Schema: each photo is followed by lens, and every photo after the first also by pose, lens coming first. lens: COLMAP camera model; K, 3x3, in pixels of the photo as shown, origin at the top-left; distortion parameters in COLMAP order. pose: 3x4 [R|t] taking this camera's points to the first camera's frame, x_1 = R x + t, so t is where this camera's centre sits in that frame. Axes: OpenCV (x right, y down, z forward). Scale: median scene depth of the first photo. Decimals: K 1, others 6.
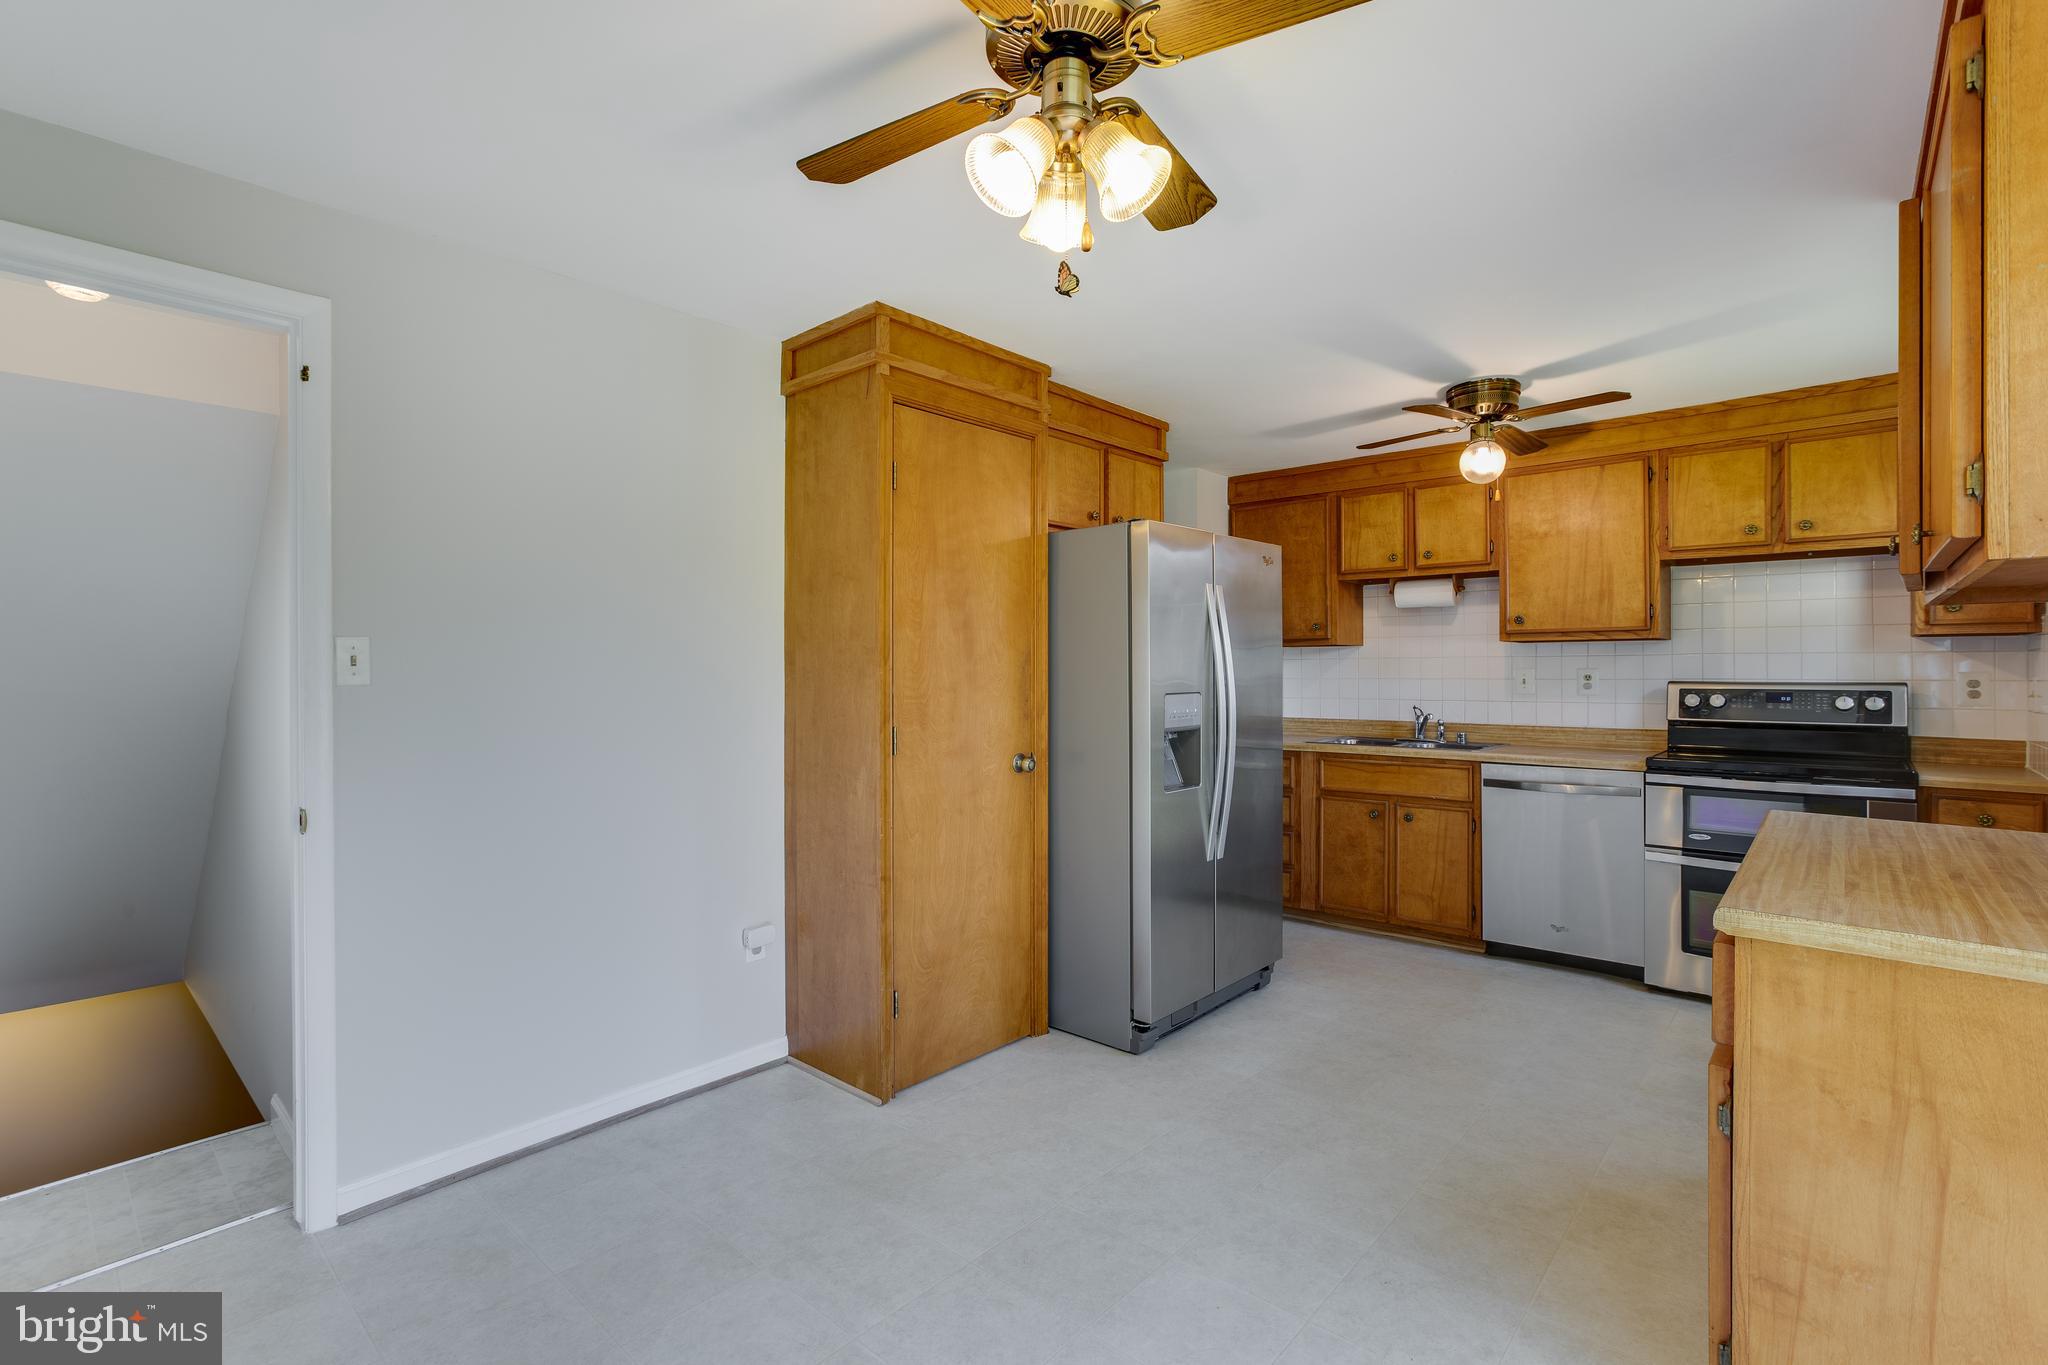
lens RADIAL K [[963.2, 0, 1047.4], [0, 963.2, 670.8], [0, 0, 1]] dist [-0.032029, 0.018532]
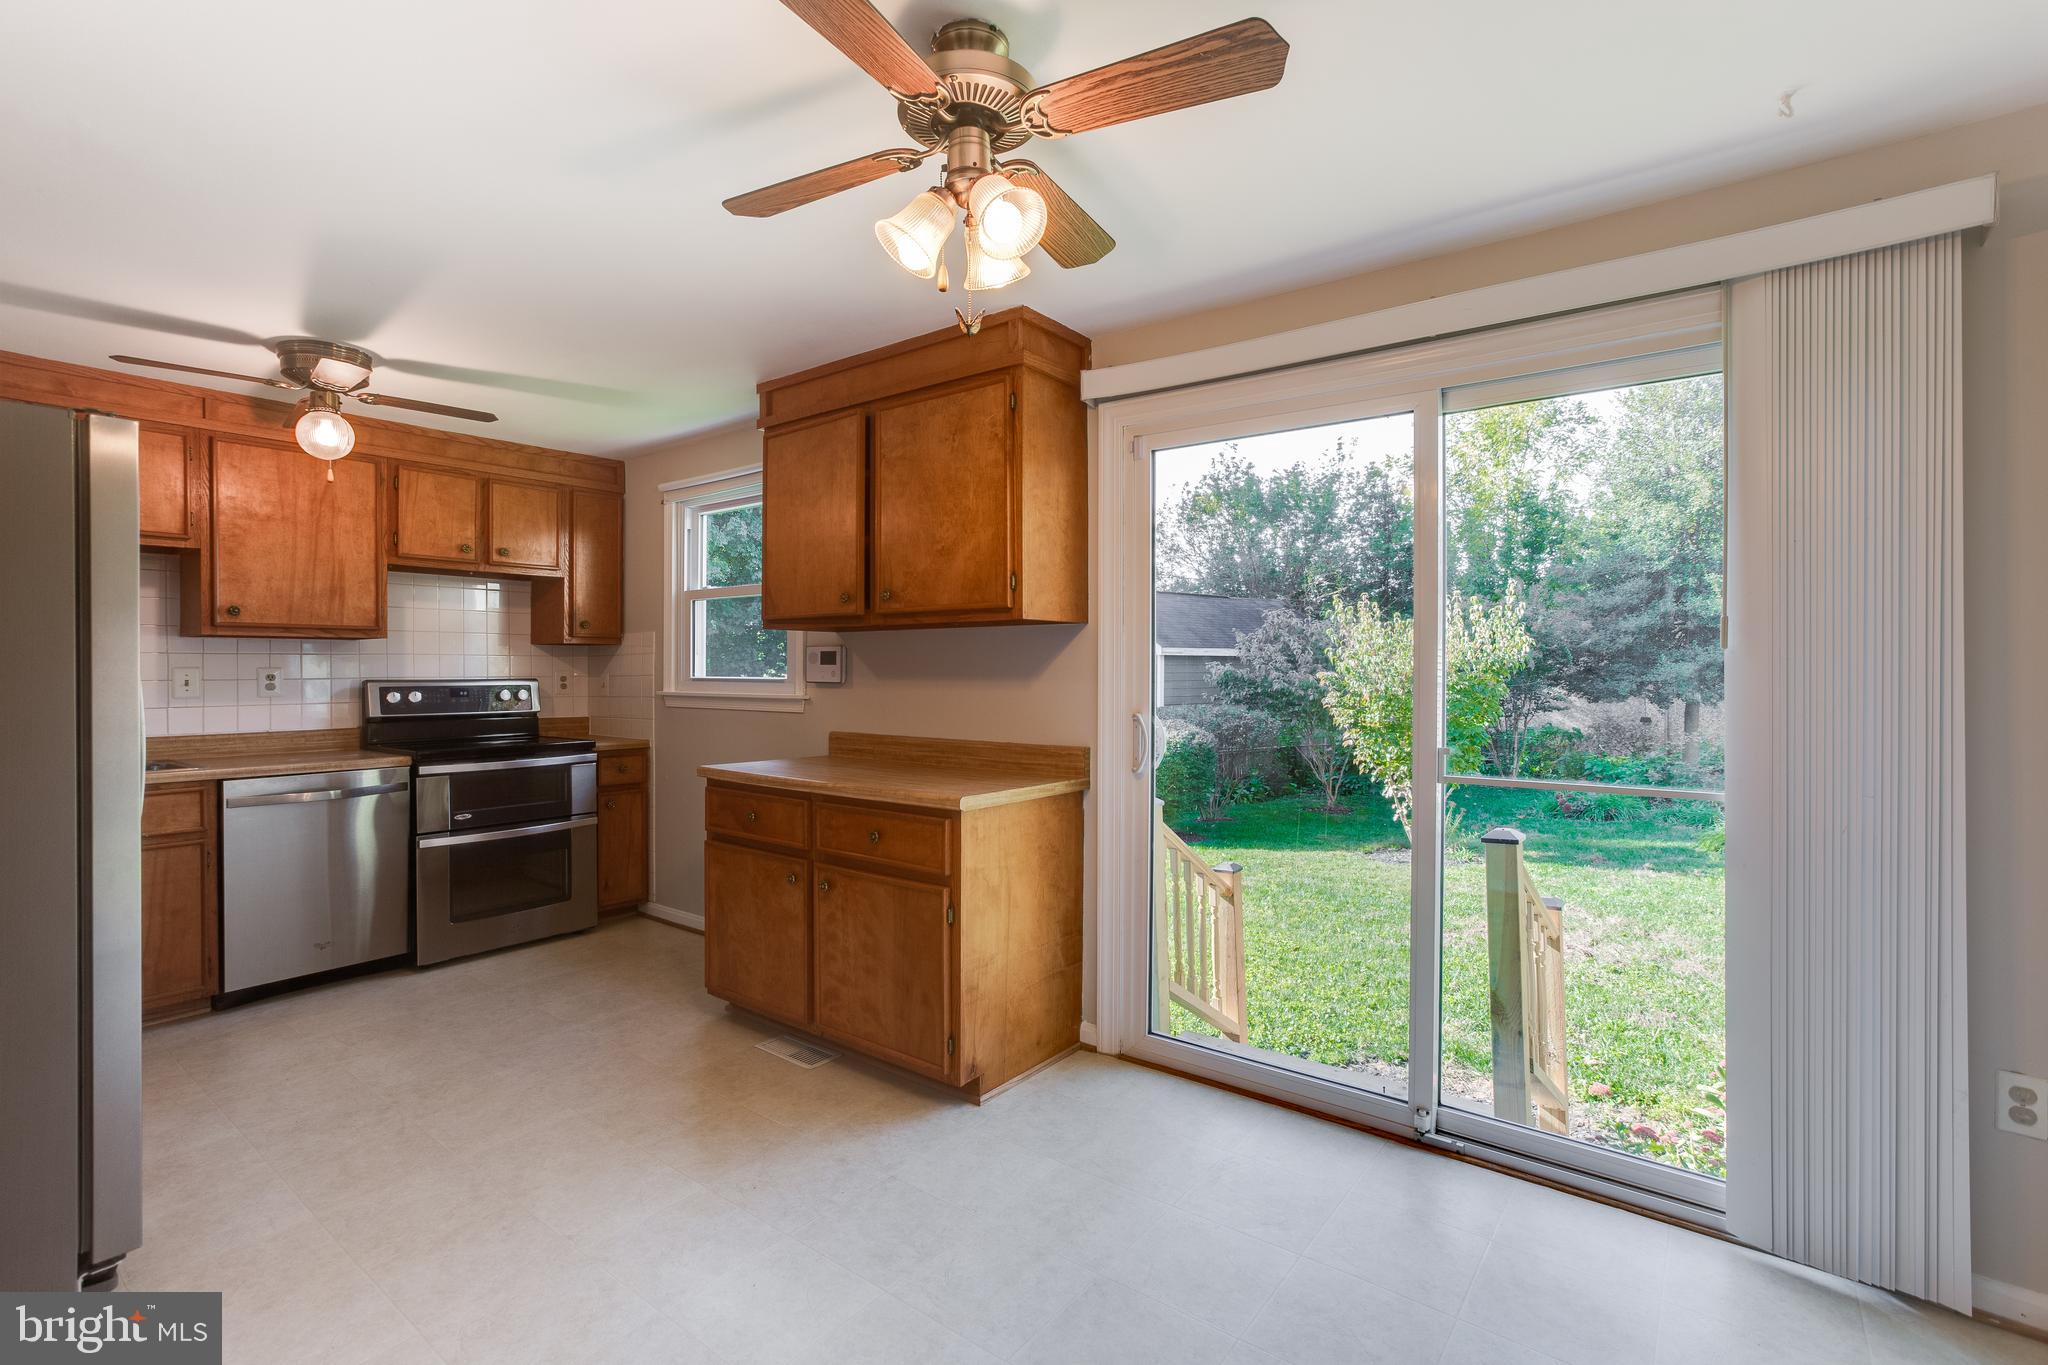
lens RADIAL K [[914.8, 0, 1022.9], [0, 914.8, 669.7], [0, 0, 1]] dist [-0.027115, 0.015928]
pose [[-0.060847, 0.000674, 0.998147, -0.395363], [0.003182, 0.999995, -0.000481, 0.002711], [-0.998142, 0.003147, -0.060849, 0.373650]]
